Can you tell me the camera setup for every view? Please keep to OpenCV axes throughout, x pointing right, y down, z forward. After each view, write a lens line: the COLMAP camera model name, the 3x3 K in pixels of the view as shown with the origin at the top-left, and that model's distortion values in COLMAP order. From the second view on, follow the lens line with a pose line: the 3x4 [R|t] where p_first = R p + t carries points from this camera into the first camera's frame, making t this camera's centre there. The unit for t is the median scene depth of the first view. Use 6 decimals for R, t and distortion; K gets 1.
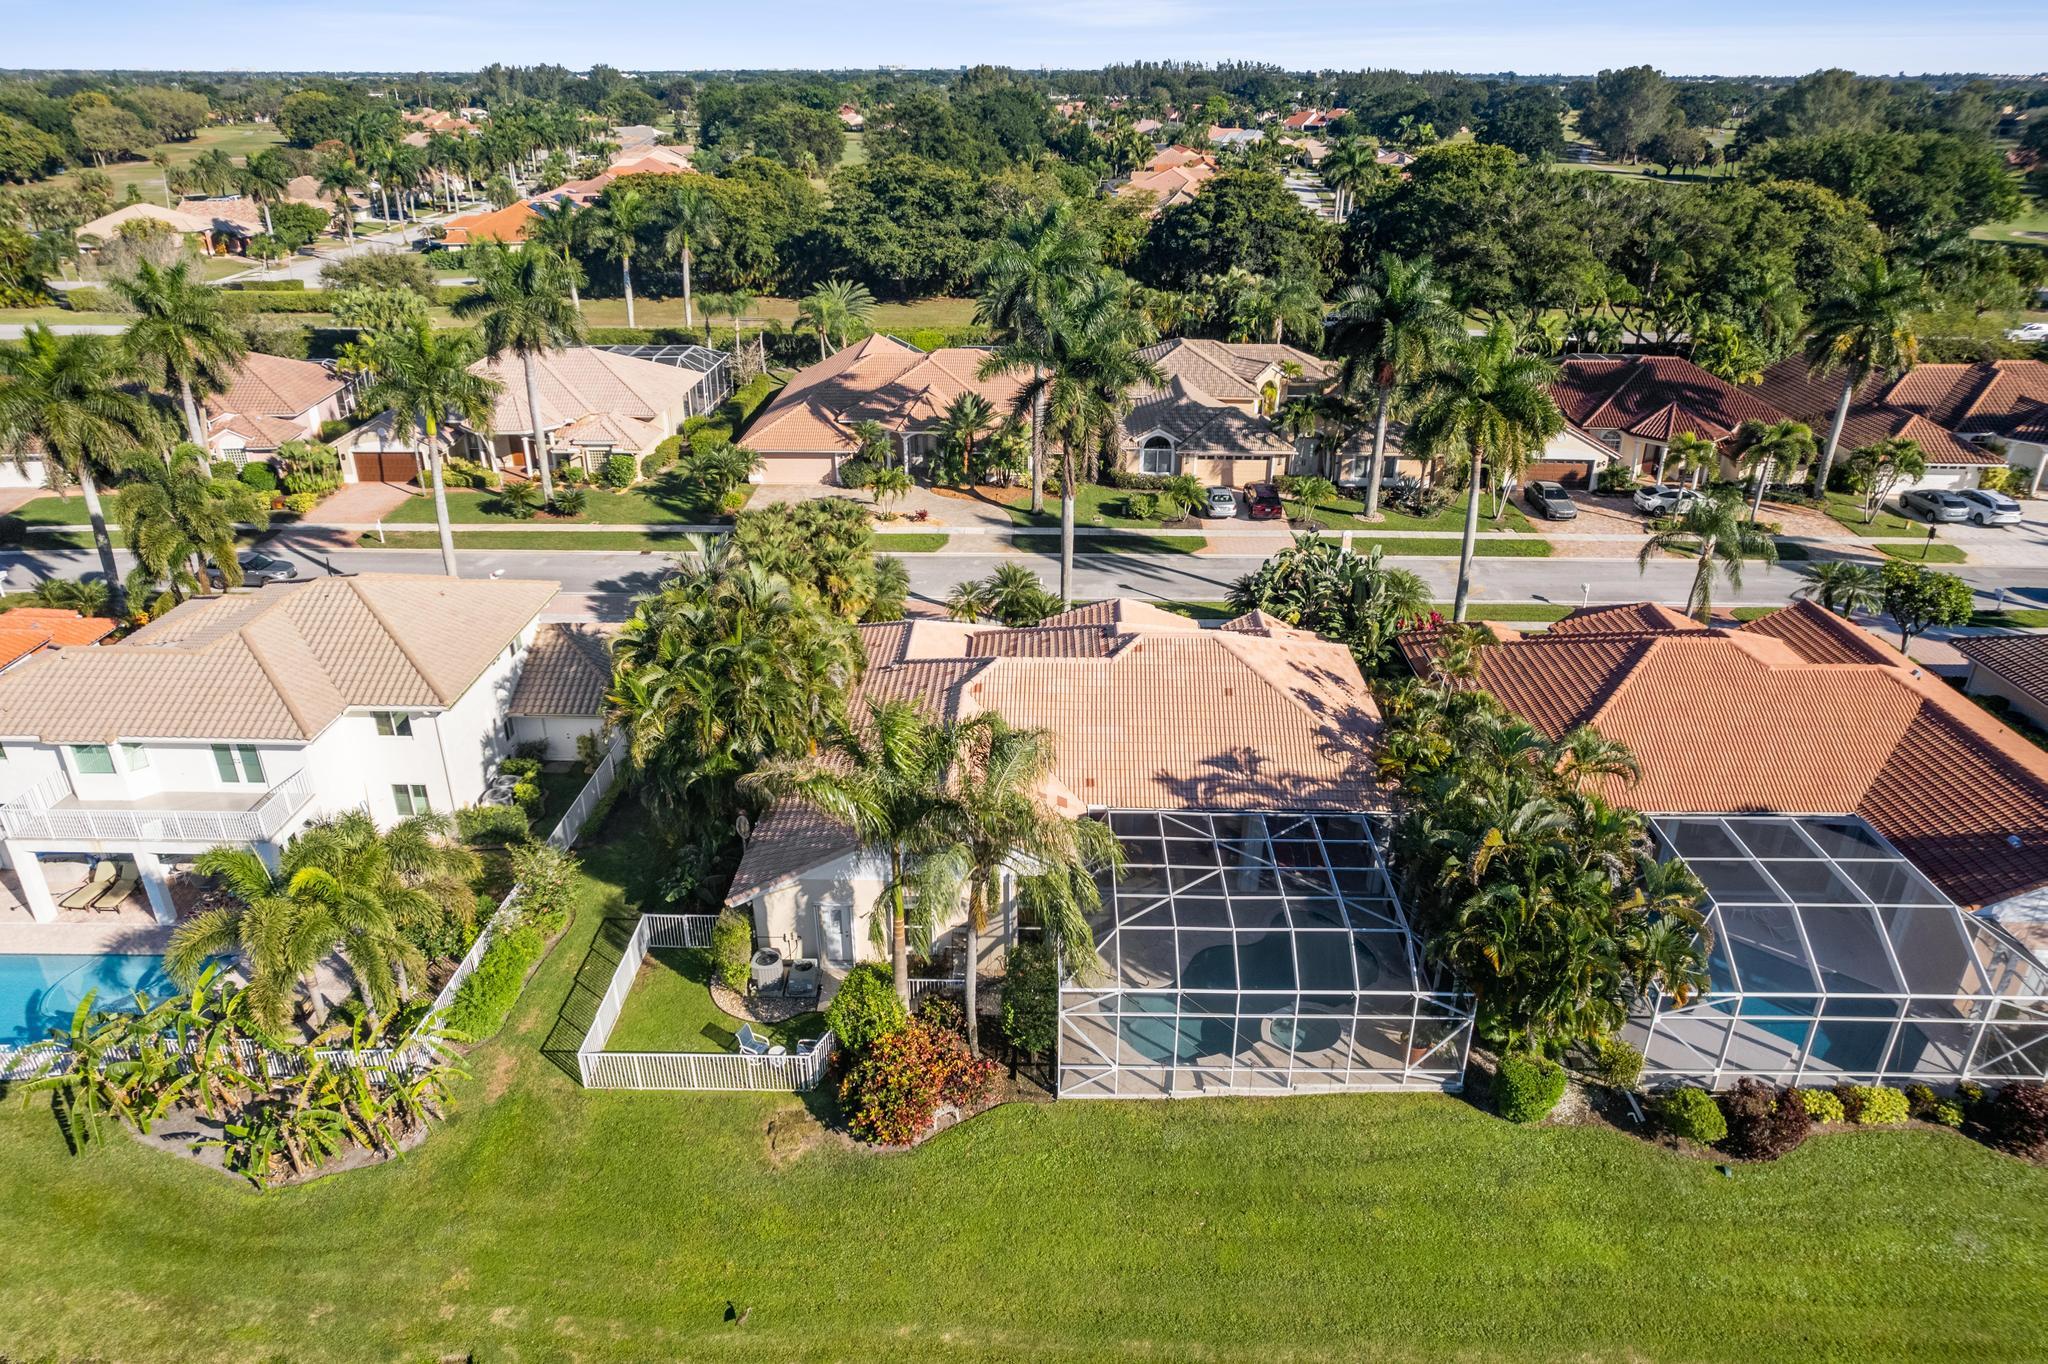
lens RADIAL K [[1316.1, 0, 1031.6], [0, 1316.1, 675.0], [0, 0, 1]] dist [-0.079506, 0.071599]
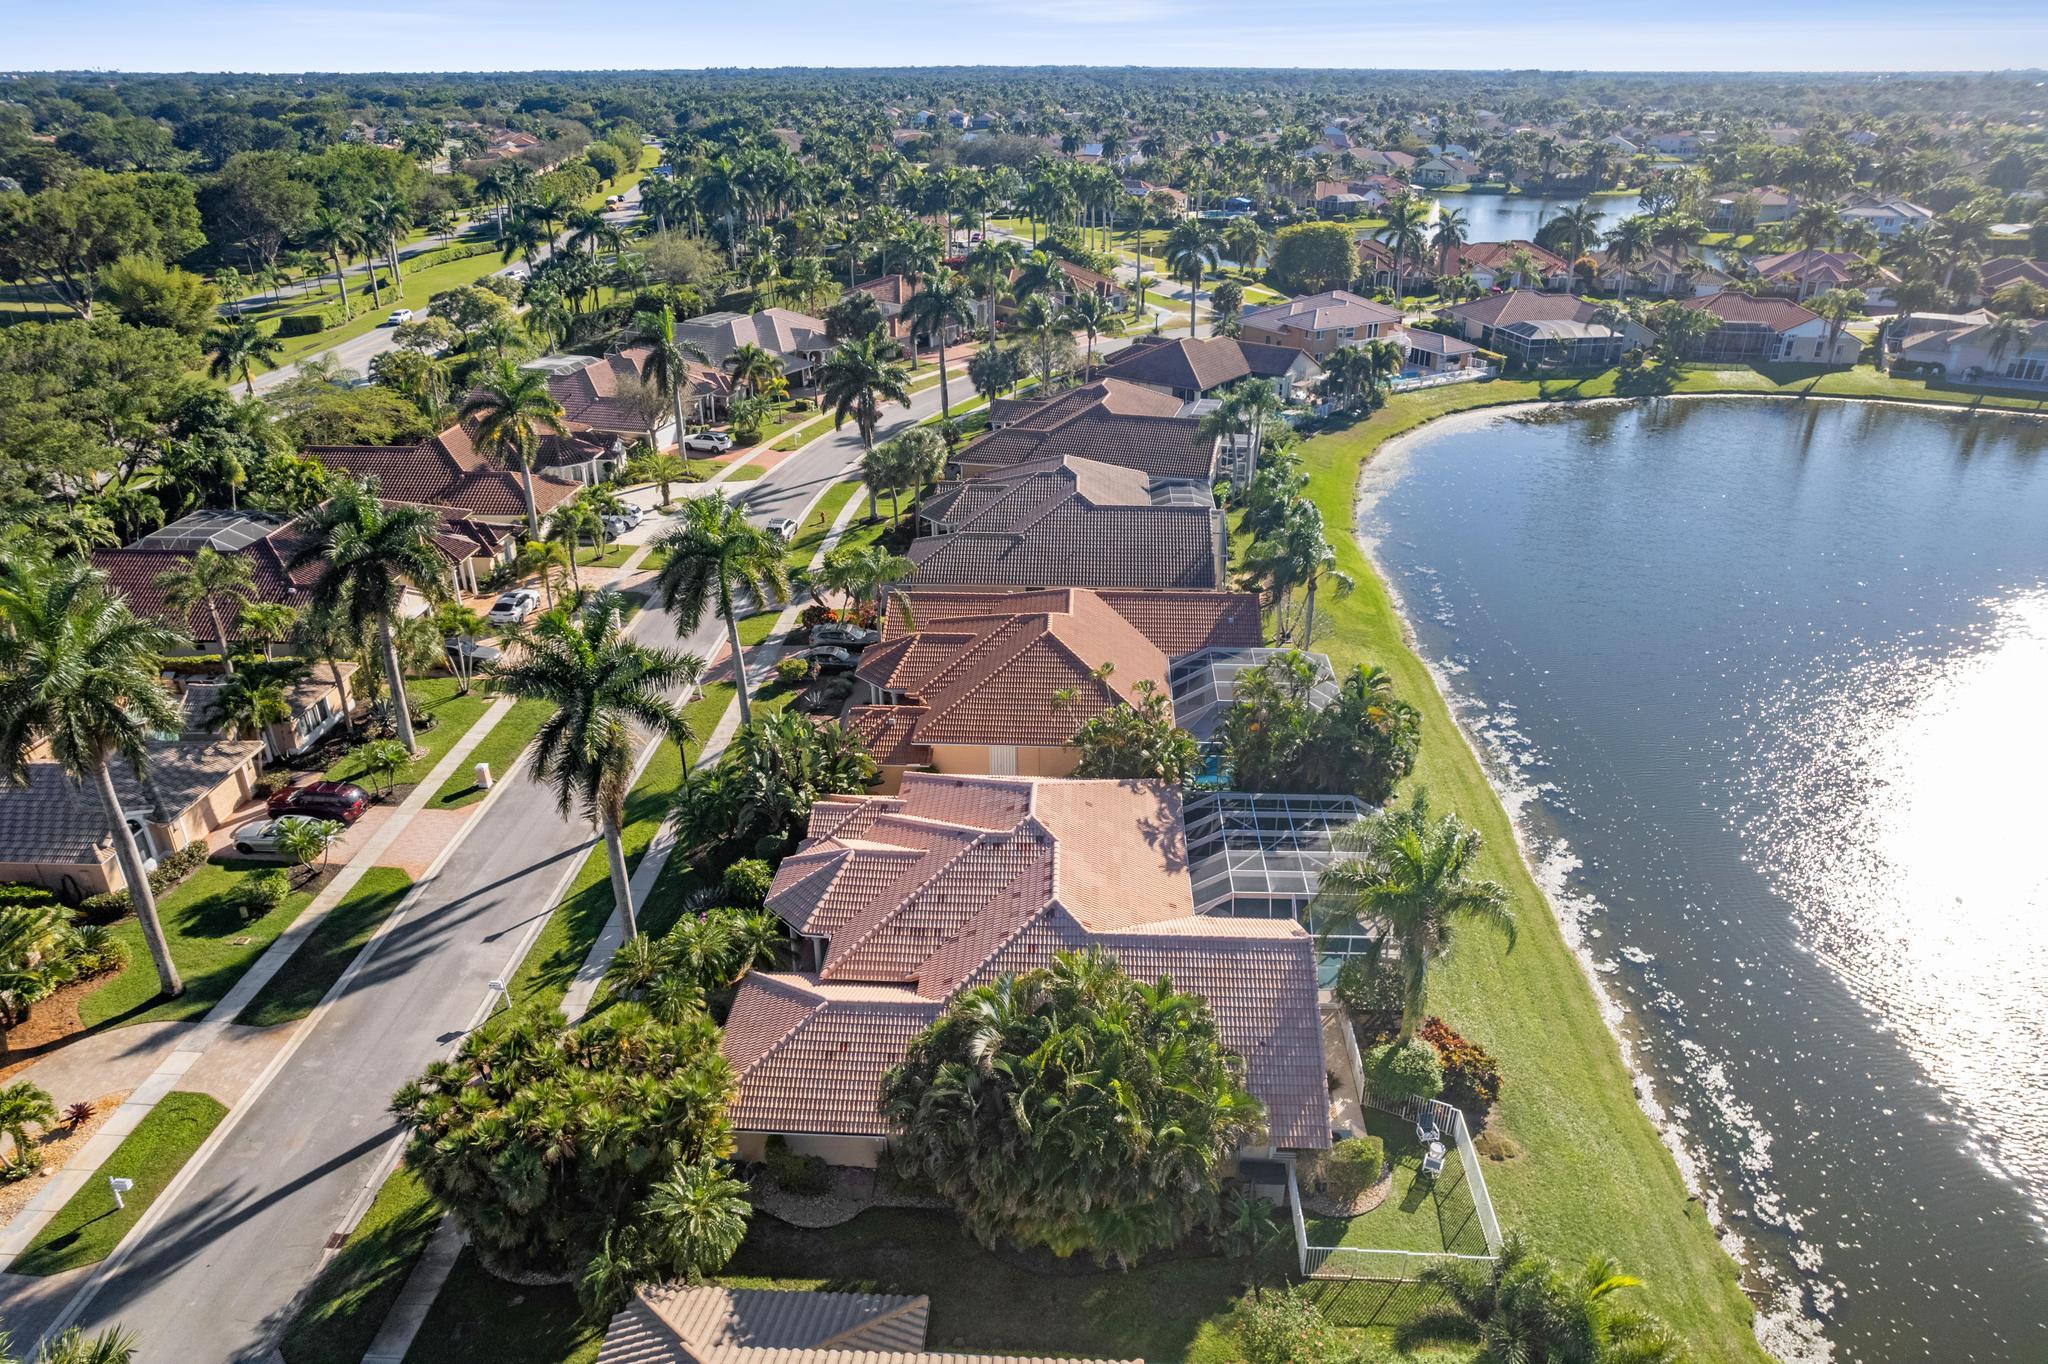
lens RADIAL K [[1316.1, 0, 1031.6], [0, 1316.1, 675.0], [0, 0, 1]] dist [-0.079506, 0.071599]
pose [[0.033762, -0.427290, 0.903484, -0.489166], [0.426548, 0.823692, 0.373614, -0.306532], [-0.903835, 0.372765, 0.210070, 0.402522]]
